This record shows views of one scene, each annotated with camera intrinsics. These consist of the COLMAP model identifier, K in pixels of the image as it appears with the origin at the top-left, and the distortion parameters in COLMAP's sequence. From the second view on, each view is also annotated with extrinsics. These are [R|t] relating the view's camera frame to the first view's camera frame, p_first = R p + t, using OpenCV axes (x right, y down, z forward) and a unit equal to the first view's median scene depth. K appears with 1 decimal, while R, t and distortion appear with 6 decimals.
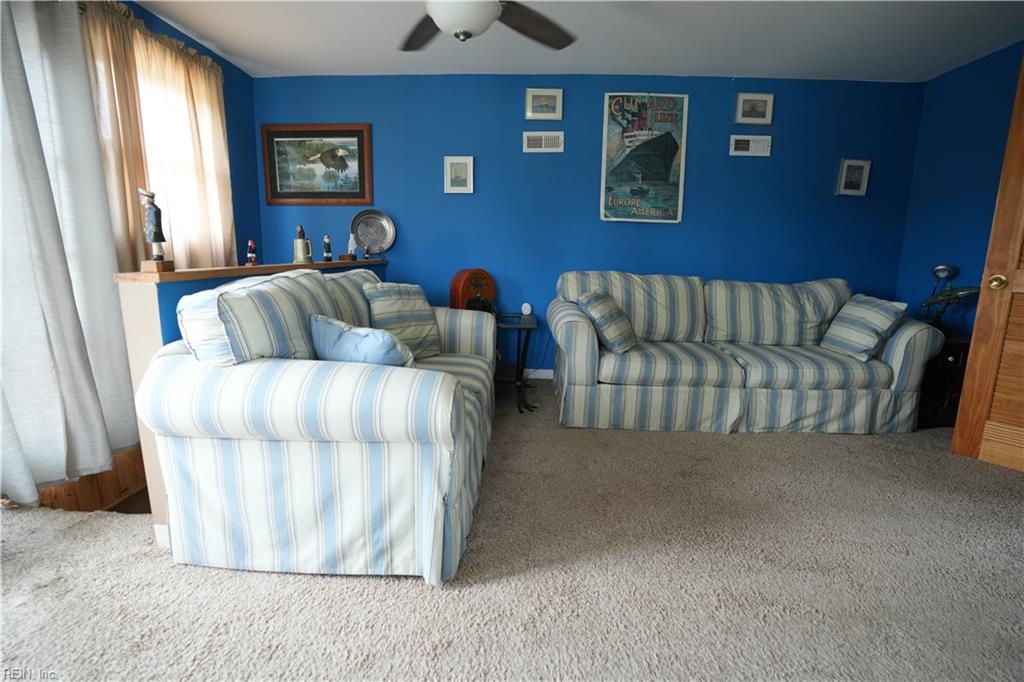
lens RADIAL K [[483.8, 0, 512.0], [0, 483.8, 341.0], [0, 0, 1]] dist [-0.048751, 0.001203]
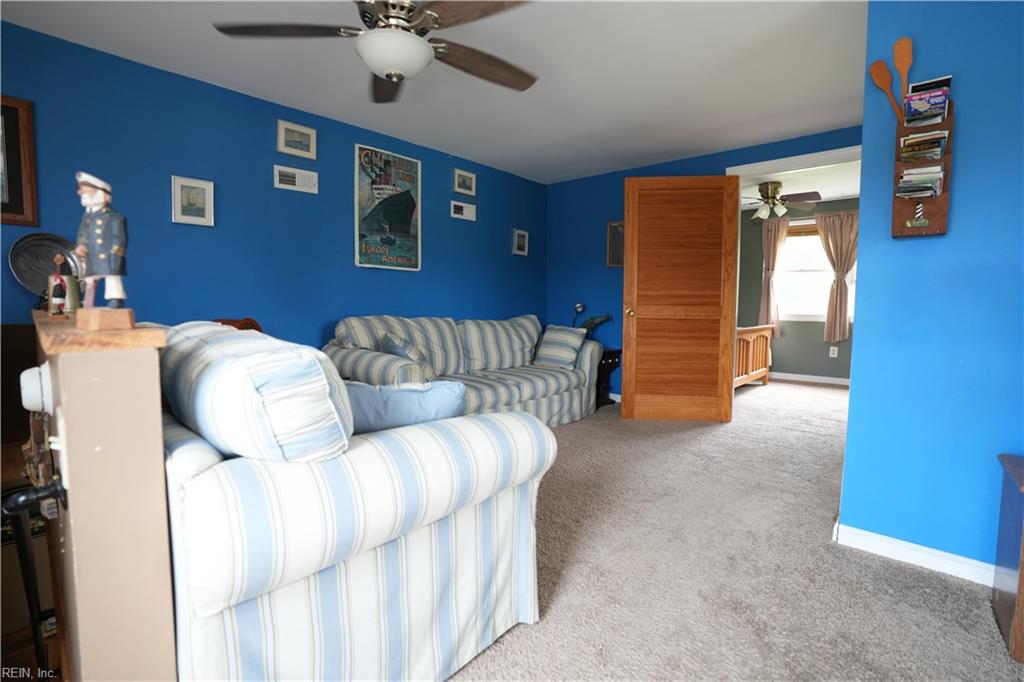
lens RADIAL K [[483.8, 0, 512.0], [0, 483.8, 341.0], [0, 0, 1]] dist [-0.048751, 0.001203]
pose [[0.636159, -0.069566, 0.768416, -0.406740], [0.139715, 0.989849, -0.026054, -0.026020], [-0.758803, 0.123934, 0.639421, 0.140473]]
